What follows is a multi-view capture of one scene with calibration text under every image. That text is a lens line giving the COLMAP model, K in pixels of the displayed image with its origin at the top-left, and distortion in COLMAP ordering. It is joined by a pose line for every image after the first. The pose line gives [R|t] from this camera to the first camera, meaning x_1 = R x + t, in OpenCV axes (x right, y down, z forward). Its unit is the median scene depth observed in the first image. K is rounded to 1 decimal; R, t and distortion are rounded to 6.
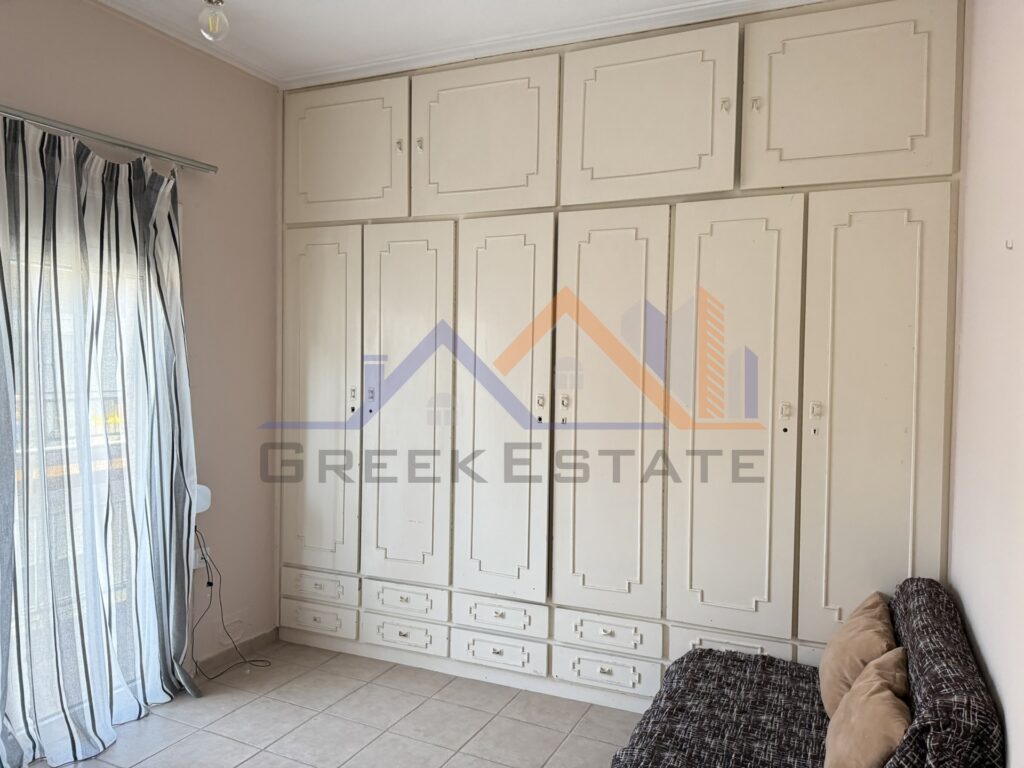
lens RADIAL K [[723.0, 0, 514.6], [0, 723.0, 386.3], [0, 0, 1]] dist [0.033712, -0.038147]
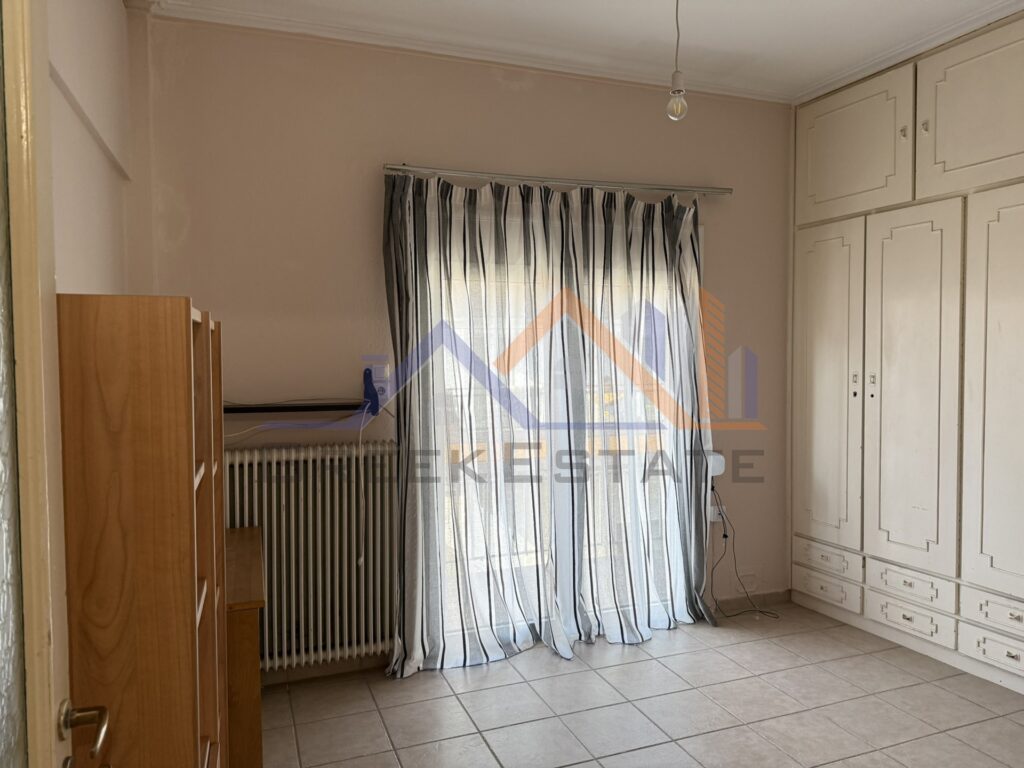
lens RADIAL K [[723.0, 0, 517.6], [0, 723.0, 386.8], [0, 0, 1]] dist [0.033712, -0.038147]
pose [[0.732529, 0.005570, -0.680714, 0.152170], [-0.000115, 0.999968, 0.008059, 0.014121], [0.680736, -0.005825, 0.732505, -0.118971]]
